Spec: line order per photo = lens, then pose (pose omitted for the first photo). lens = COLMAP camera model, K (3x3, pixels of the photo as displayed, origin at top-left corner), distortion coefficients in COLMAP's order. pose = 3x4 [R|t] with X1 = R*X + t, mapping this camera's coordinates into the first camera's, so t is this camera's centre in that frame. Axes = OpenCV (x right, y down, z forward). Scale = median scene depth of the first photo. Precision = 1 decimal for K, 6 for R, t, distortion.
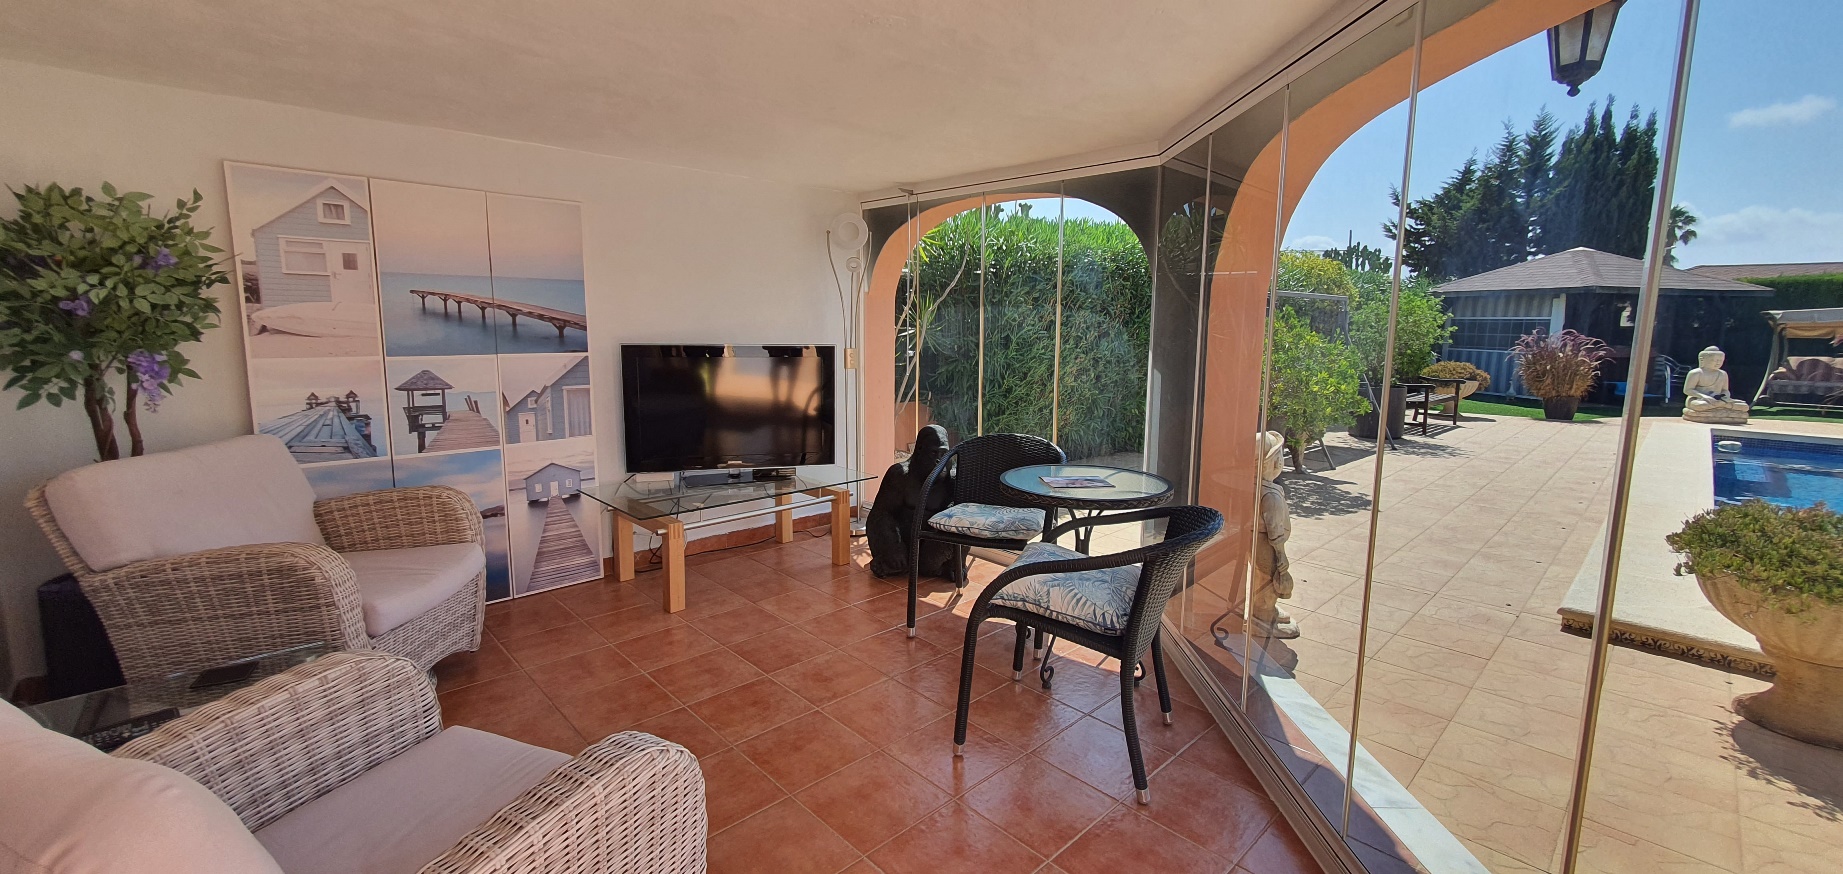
lens RADIAL K [[740.4, 0, 920.7], [0, 740.4, 431.1], [0, 0, 1]] dist [0.003971, -0.001980]
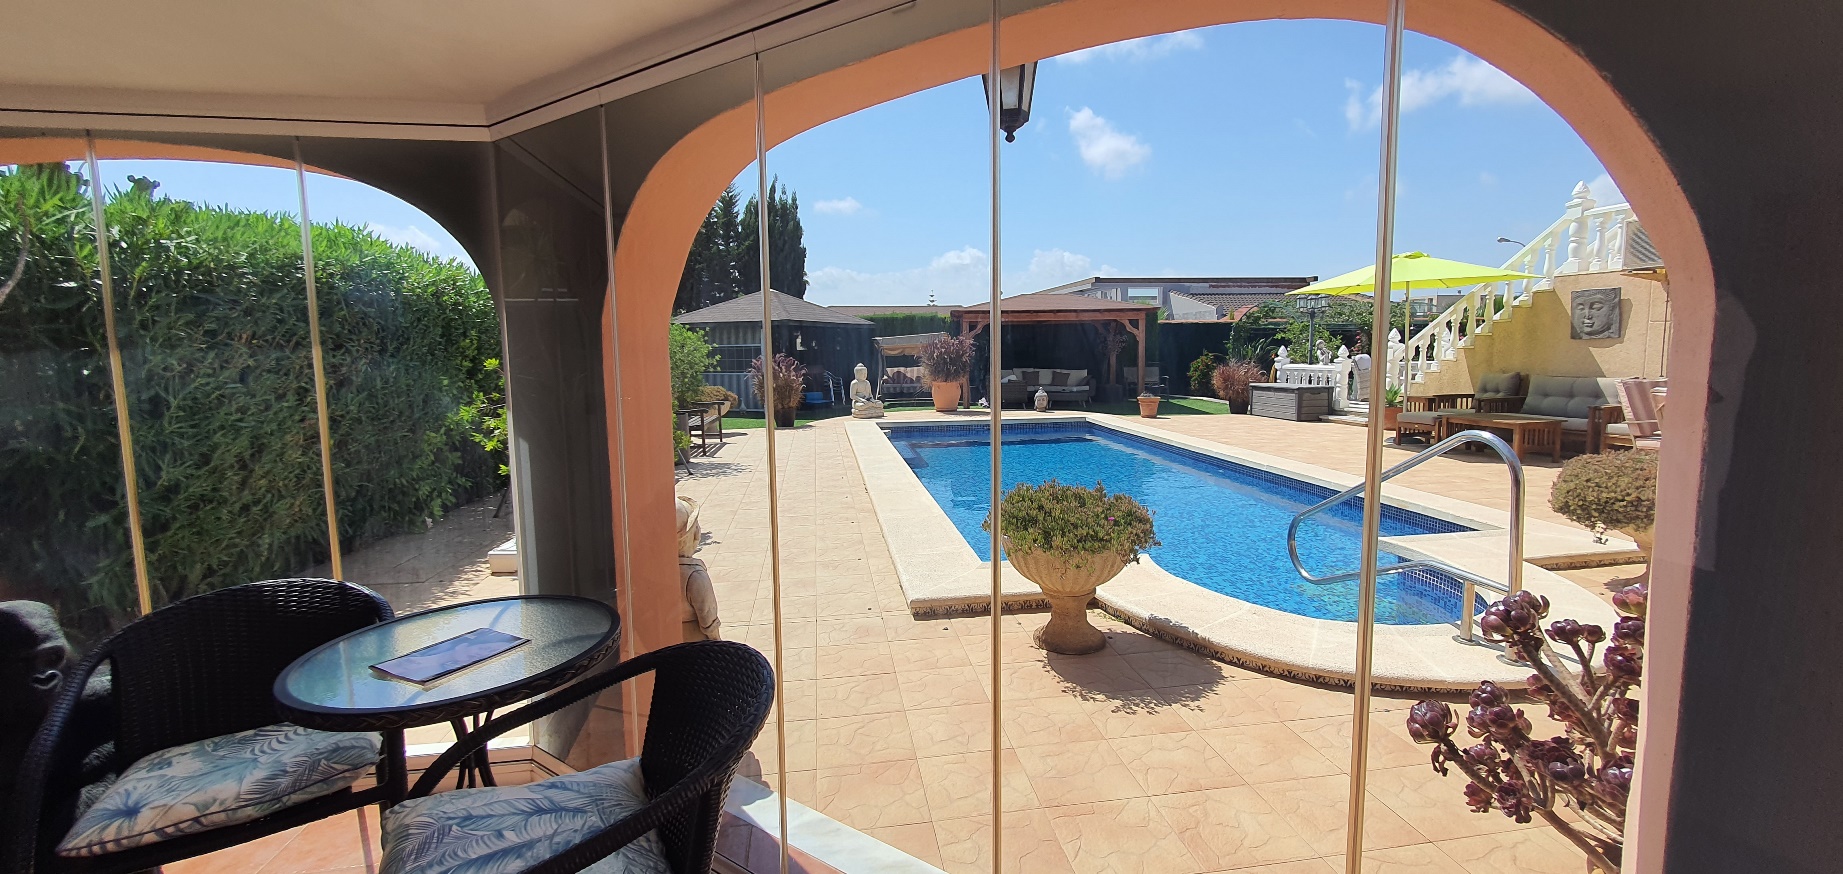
lens RADIAL K [[740.4, 0, 935.6], [0, 740.4, 421.5], [0, 0, 1]] dist [0.003971, -0.001980]
pose [[0.564240, -0.101831, 0.819307, -0.012188], [0.143586, 0.989345, 0.024080, -0.025416], [-0.813029, 0.104054, 0.572849, 0.123924]]
